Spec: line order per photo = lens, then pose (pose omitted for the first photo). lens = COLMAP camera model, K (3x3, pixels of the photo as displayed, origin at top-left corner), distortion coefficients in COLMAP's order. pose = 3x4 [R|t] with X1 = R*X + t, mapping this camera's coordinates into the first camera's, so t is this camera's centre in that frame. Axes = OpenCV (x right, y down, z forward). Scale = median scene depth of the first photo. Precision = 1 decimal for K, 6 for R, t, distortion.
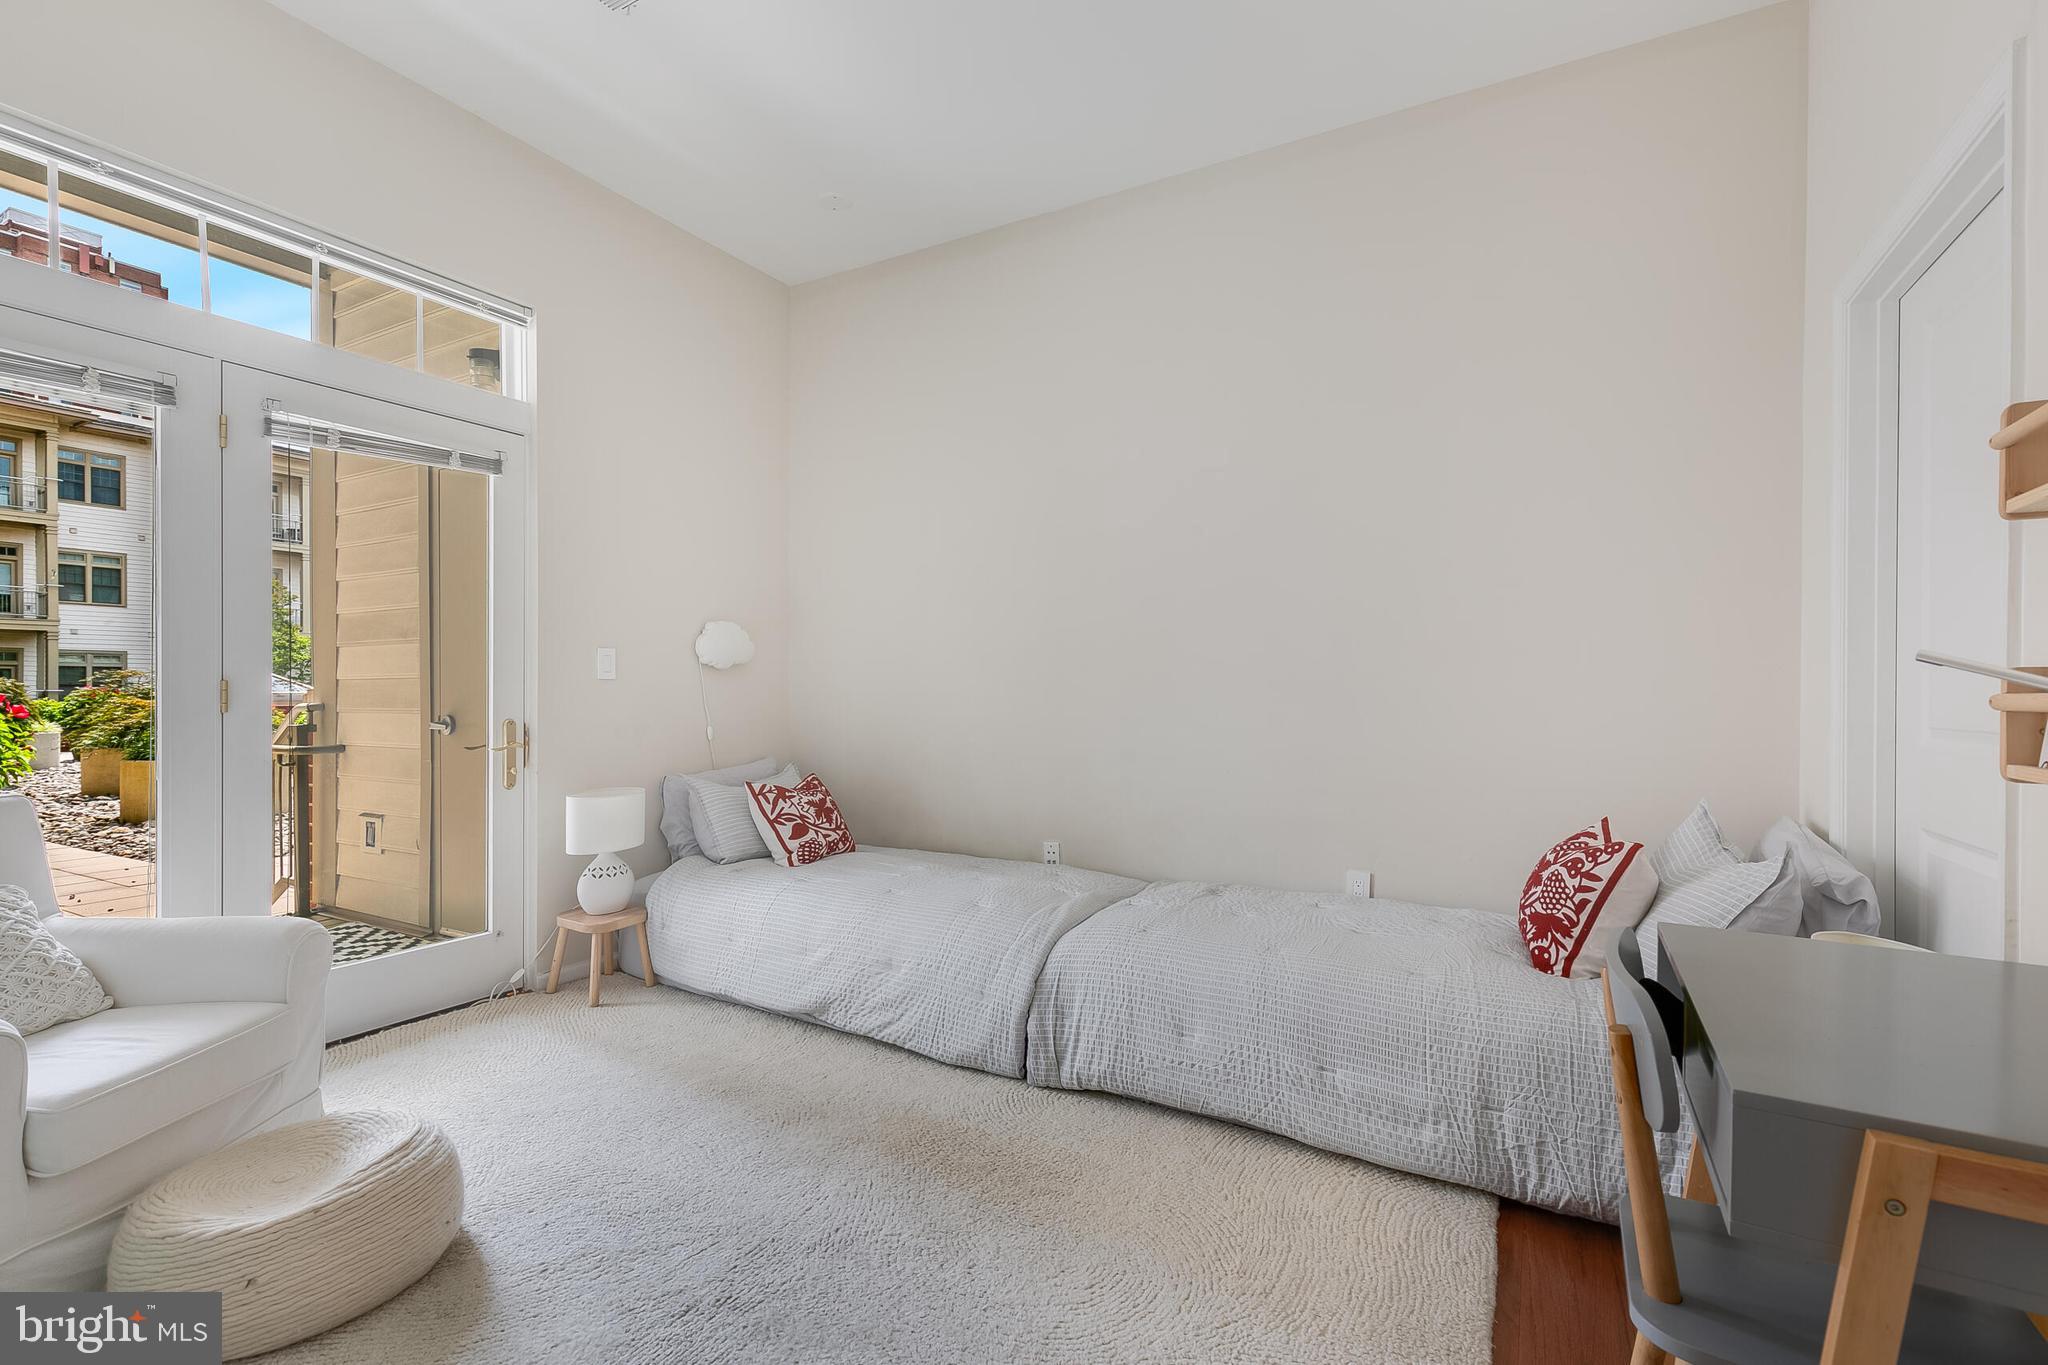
lens RADIAL K [[918.8, 0, 1016.8], [0, 918.8, 687.5], [0, 0, 1]] dist [0.006281, -0.001358]
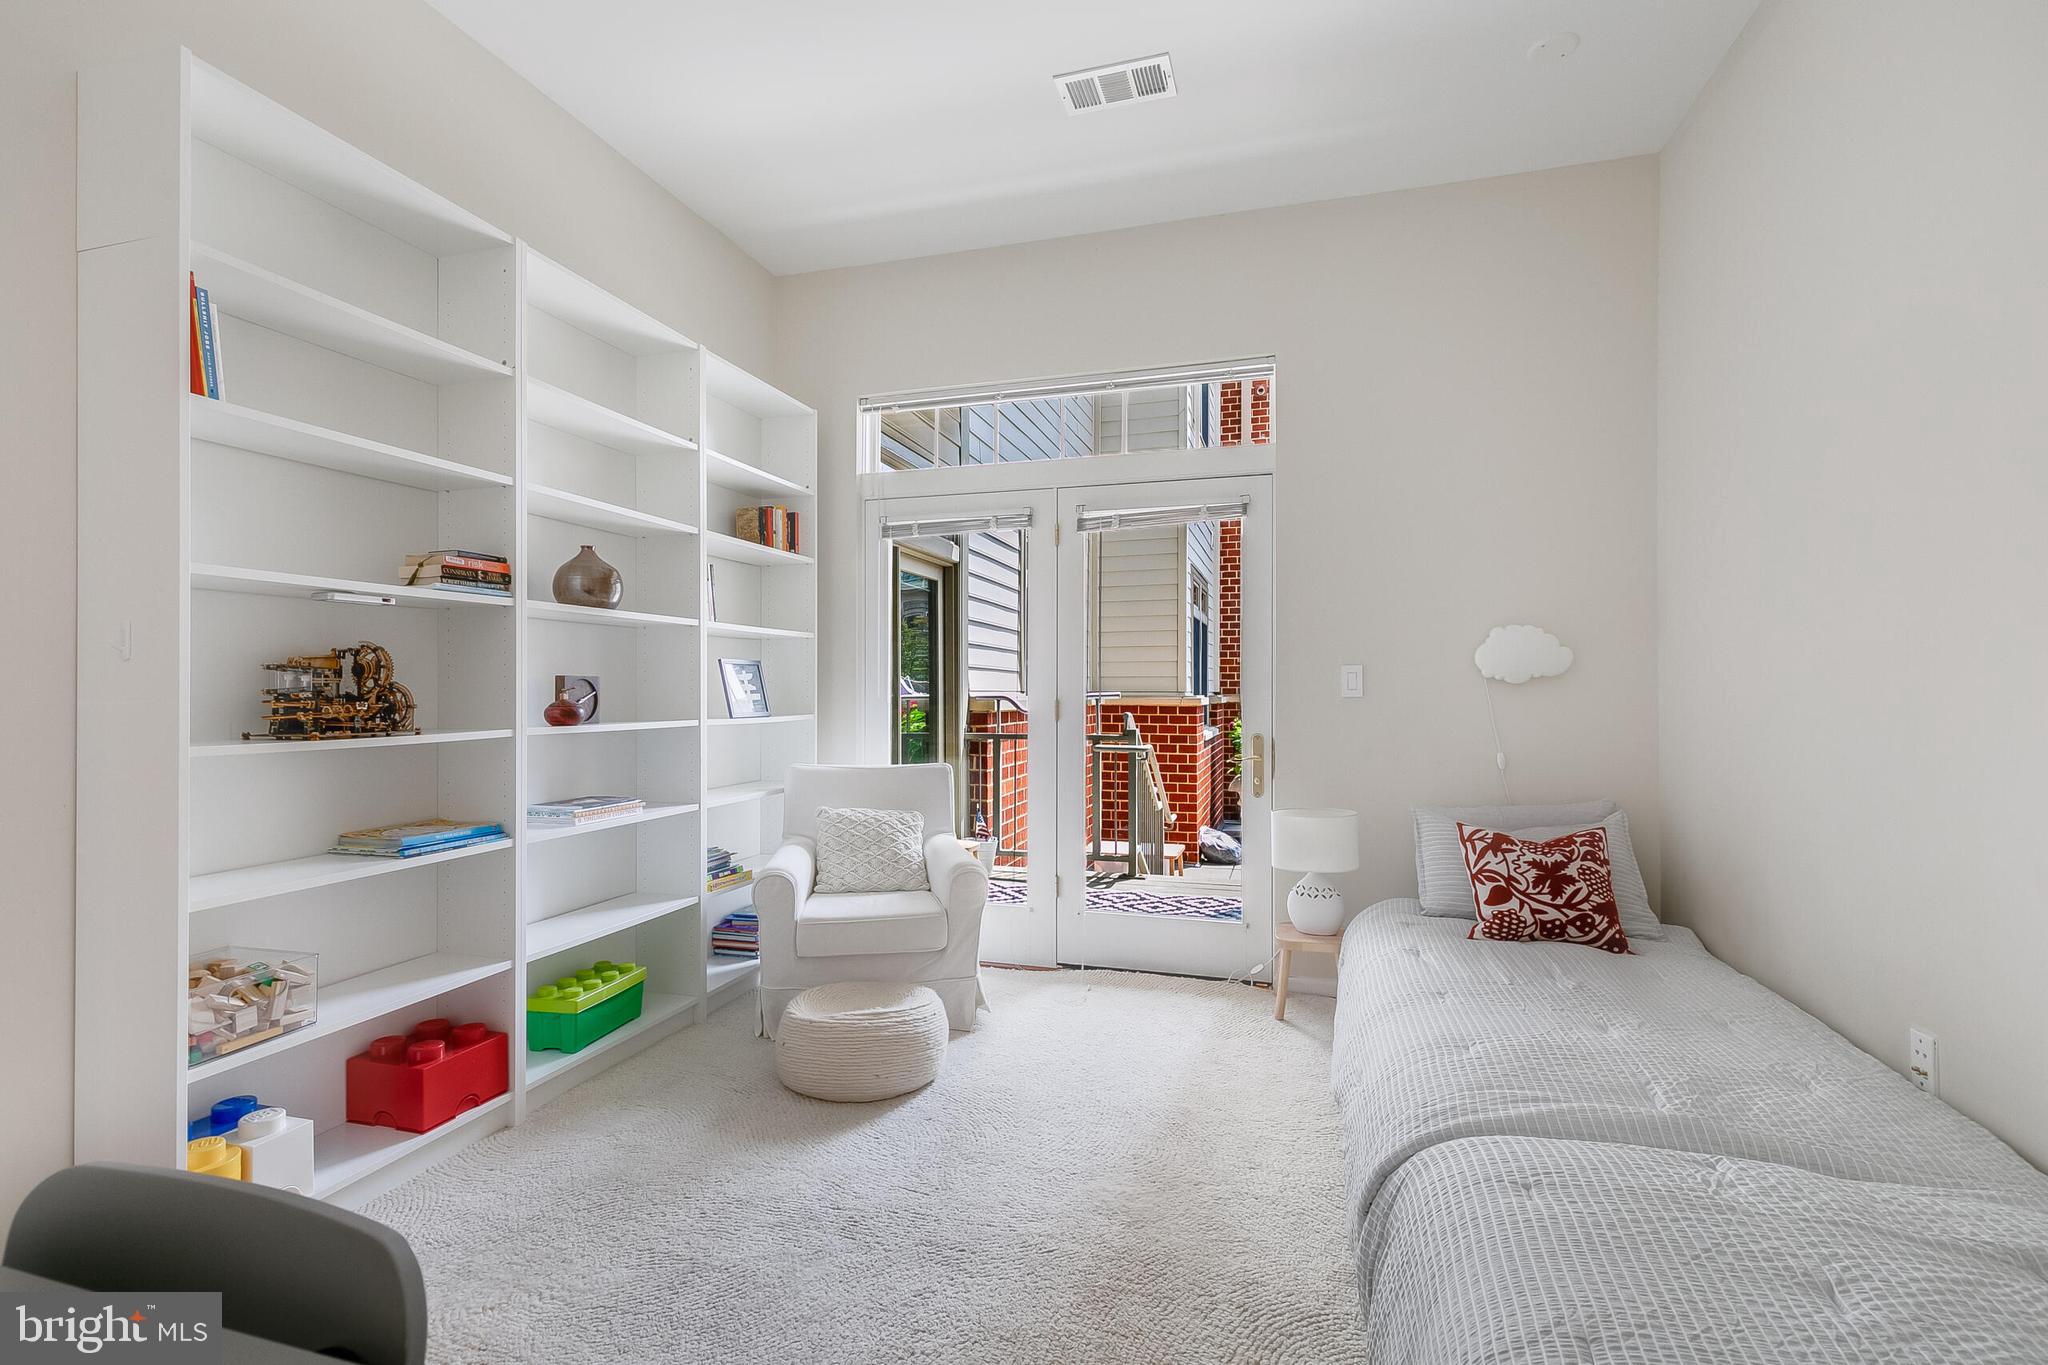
lens RADIAL K [[918.8, 0, 1017.8], [0, 918.8, 684.4], [0, 0, 1]] dist [0.006281, -0.001358]
pose [[0.226181, -0.012718, -0.974002, 0.422186], [0.000354, 0.999916, -0.012974, -0.010421], [0.974085, 0.002590, 0.226167, 0.433580]]
